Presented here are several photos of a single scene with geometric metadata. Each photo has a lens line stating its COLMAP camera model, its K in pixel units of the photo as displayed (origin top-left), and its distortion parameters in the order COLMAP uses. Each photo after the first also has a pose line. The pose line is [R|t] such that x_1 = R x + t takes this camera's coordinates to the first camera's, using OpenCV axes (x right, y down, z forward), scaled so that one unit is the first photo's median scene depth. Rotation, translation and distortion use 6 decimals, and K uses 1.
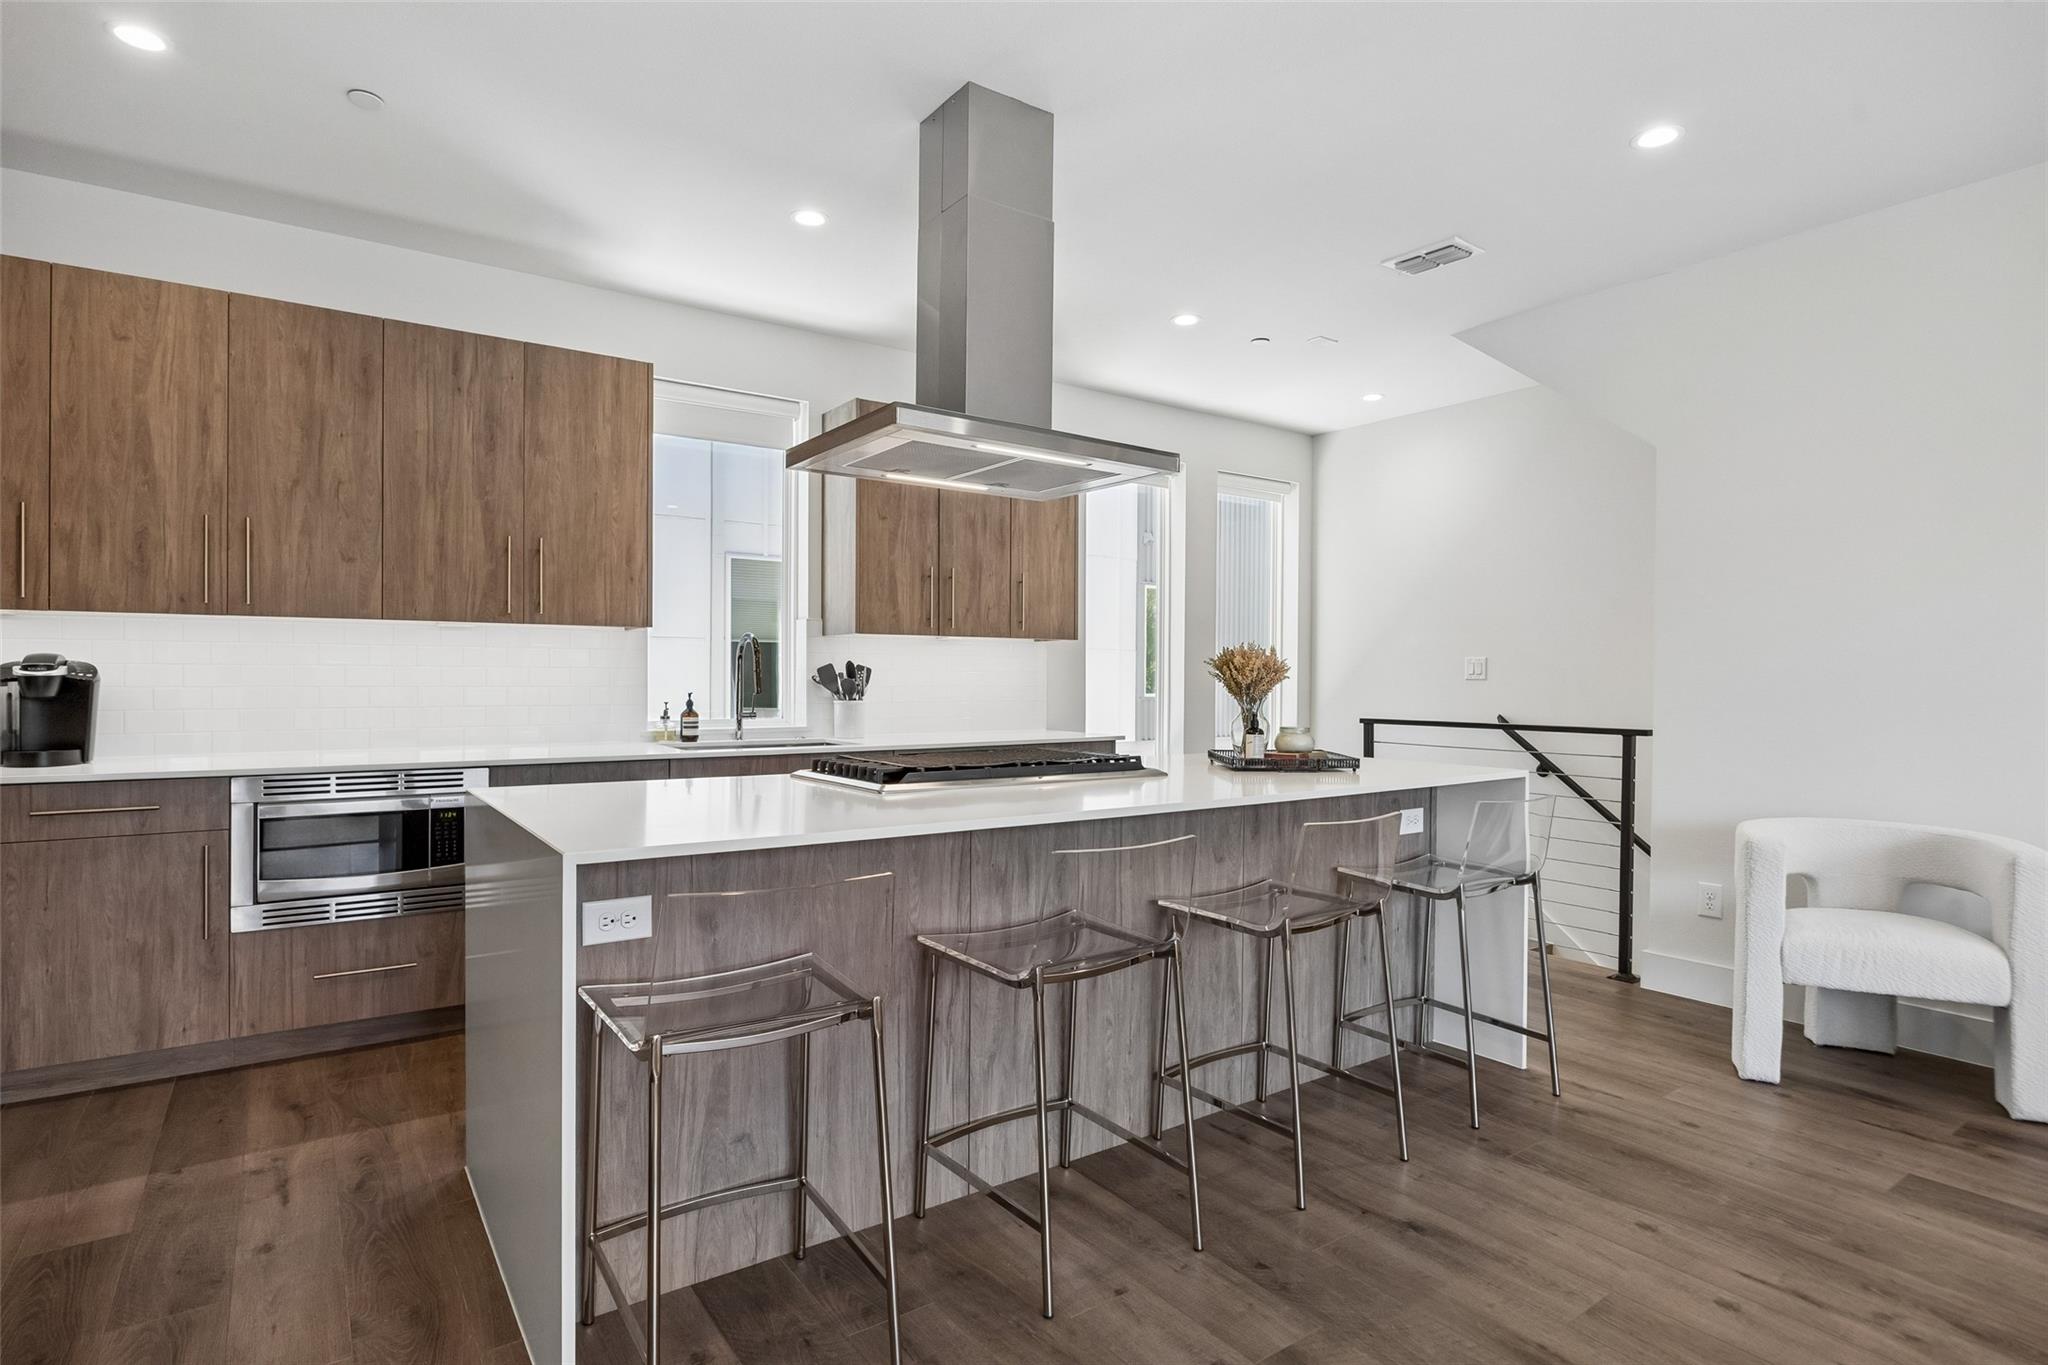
lens RADIAL K [[1057.3, 0, 1027.3], [0, 1057.3, 673.7], [0, 0, 1]] dist [-0.008014, -0.000982]
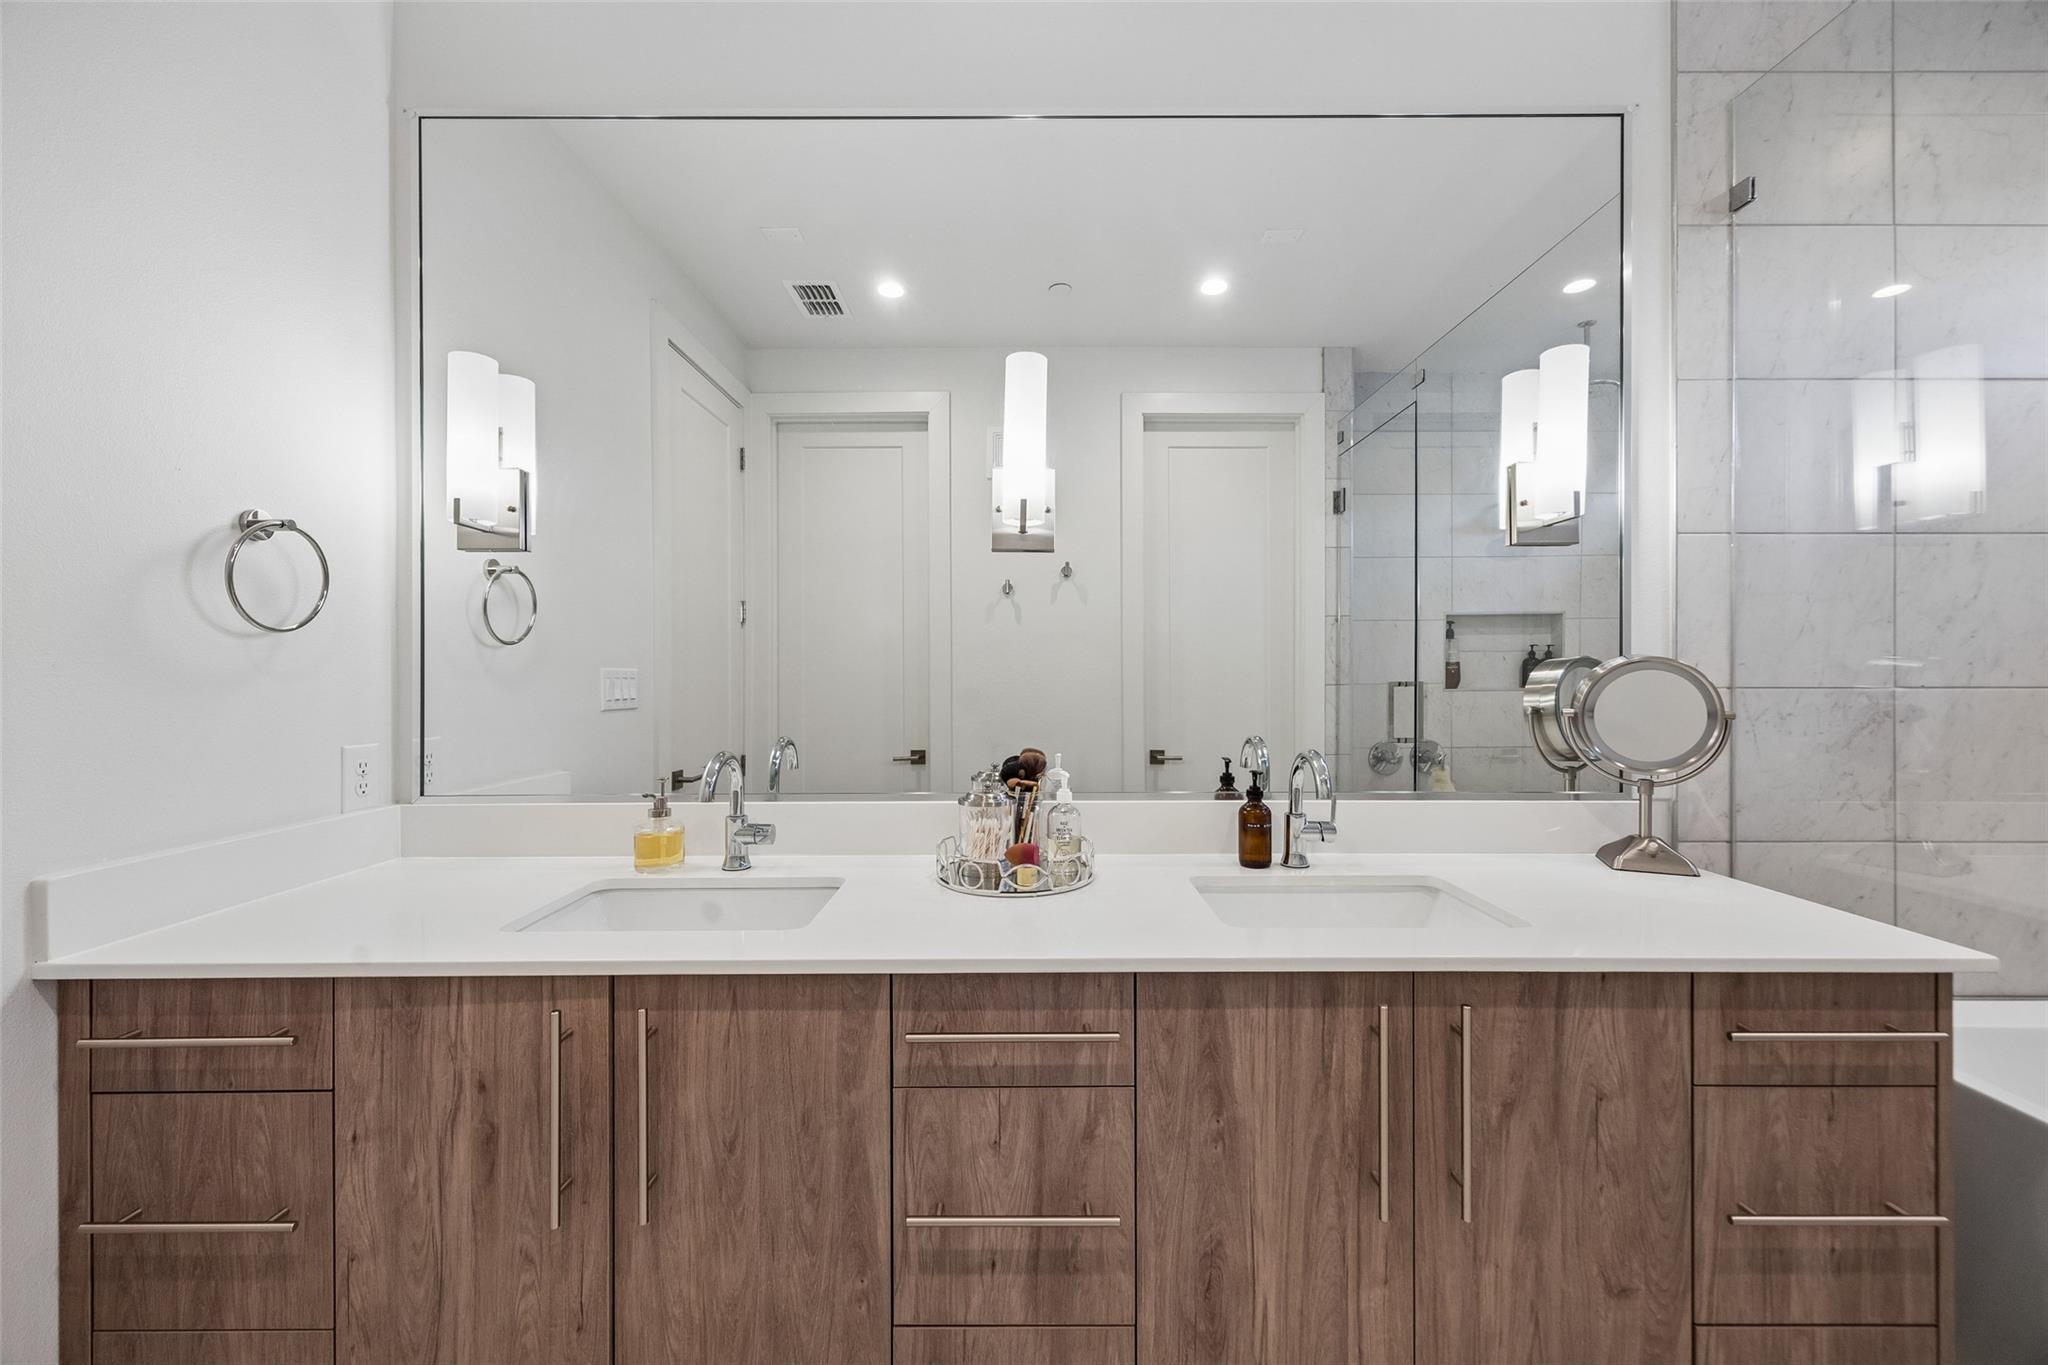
lens RADIAL K [[804.2, 0, 1073.7], [0, 804.2, 665.3], [0, 0, 1]] dist [0.002075, 0.000053]
pose [[0.823518, 0.004098, -0.567276, -0.657188], [-0.002525, 0.999990, 0.003559, -0.351460], [0.567285, -0.001499, 0.823520, 0.651234]]
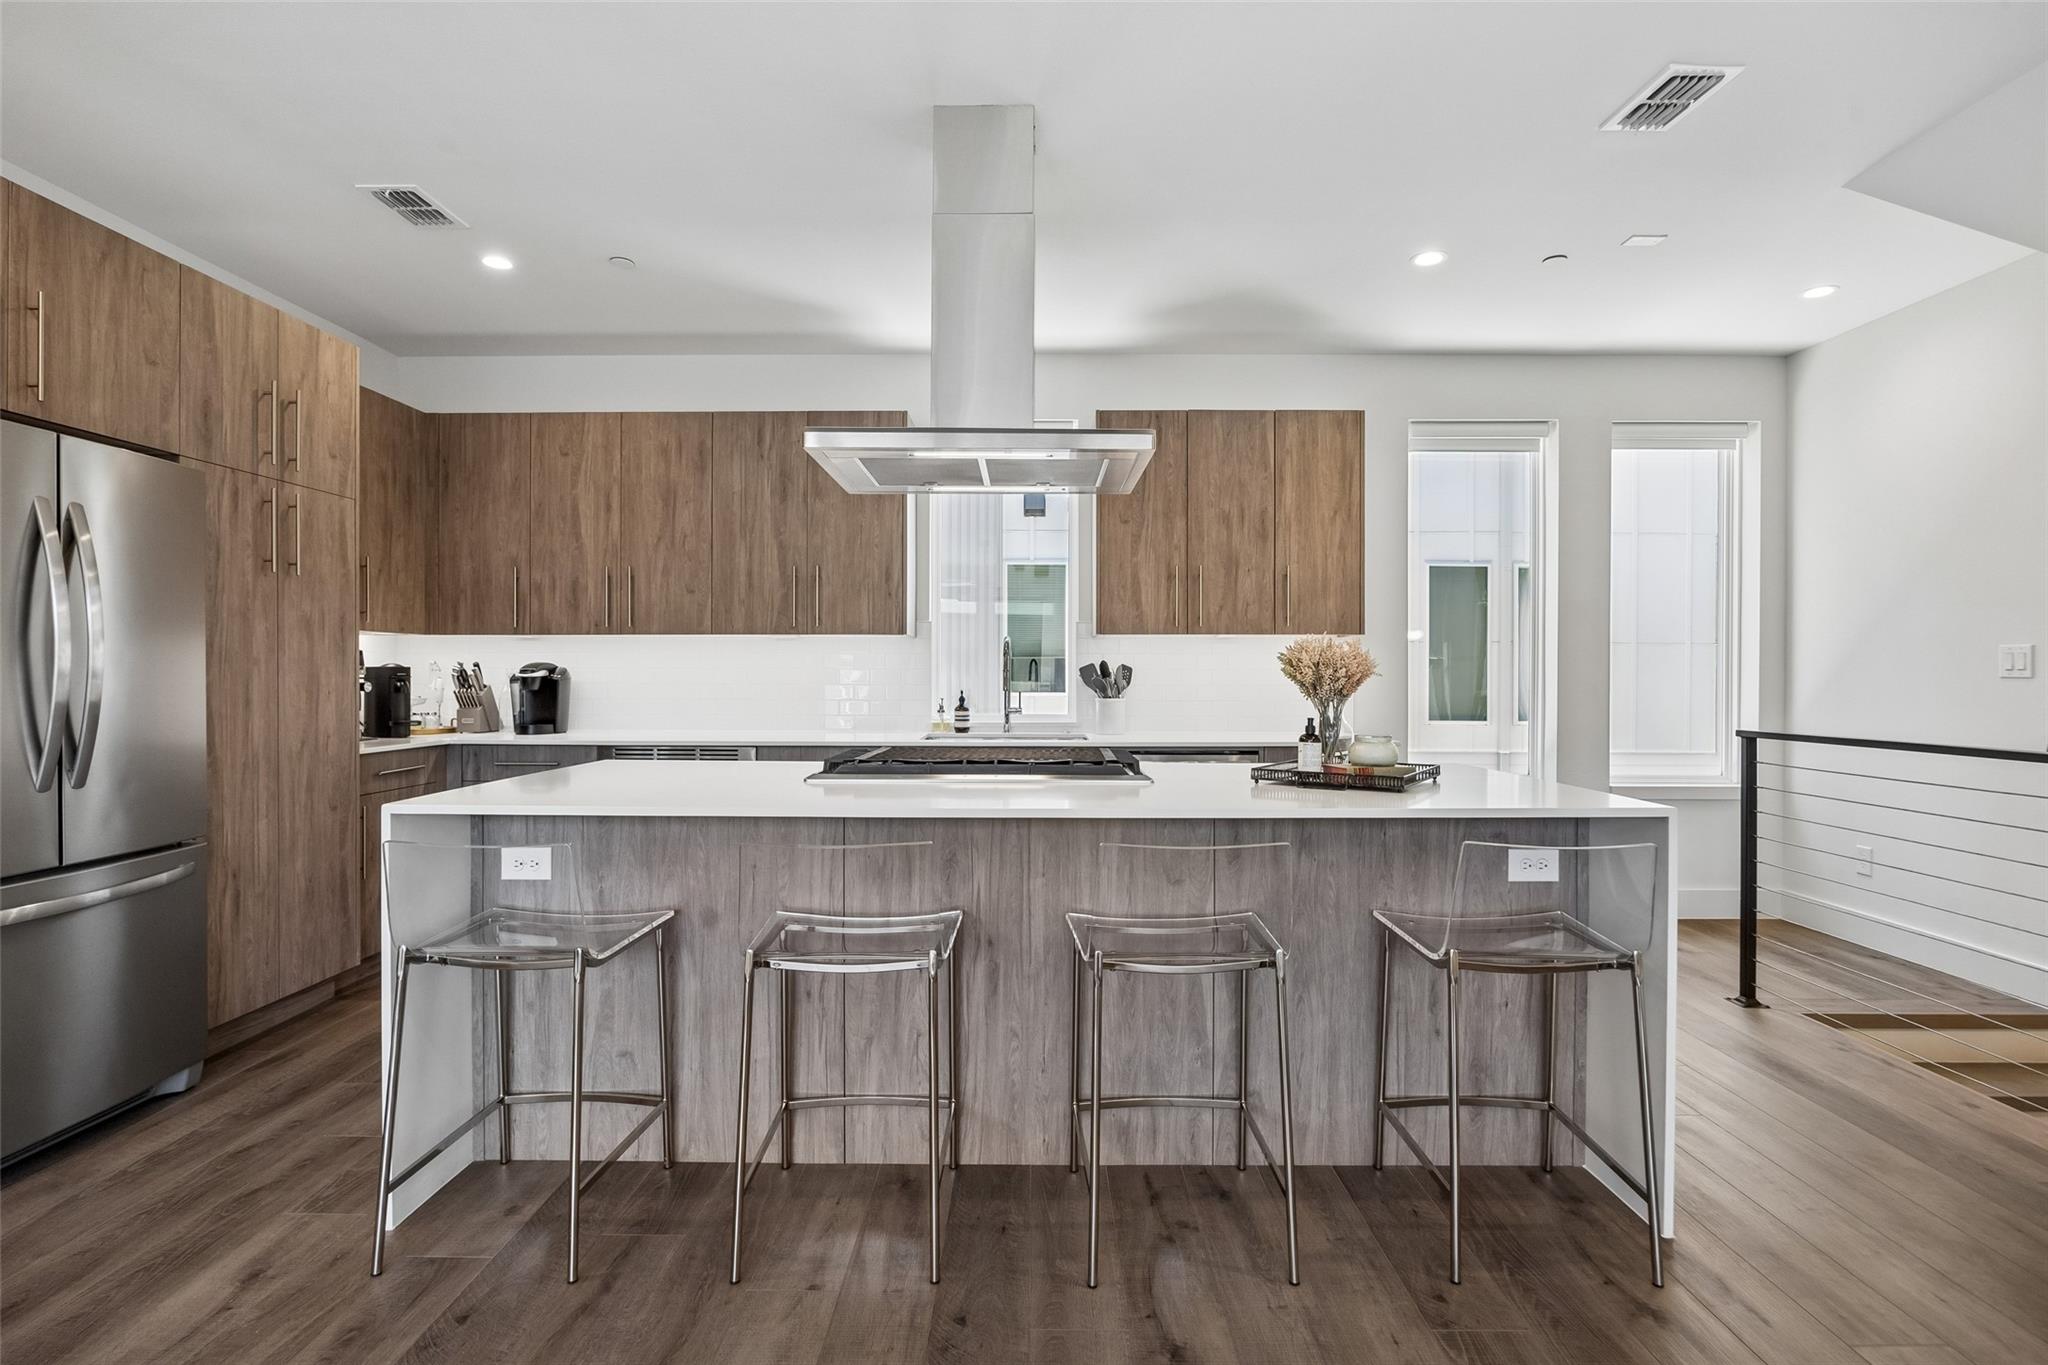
lens RADIAL K [[994.6, 0, 1020.5], [0, 994.6, 672.3], [0, 0, 1]] dist [-0.013392, 0.001337]
pose [[0.809843, -0.004881, -0.586626, 0.473989], [0.004163, 0.999988, -0.002573, 0.002075], [0.586632, -0.000358, 0.809854, 0.208188]]
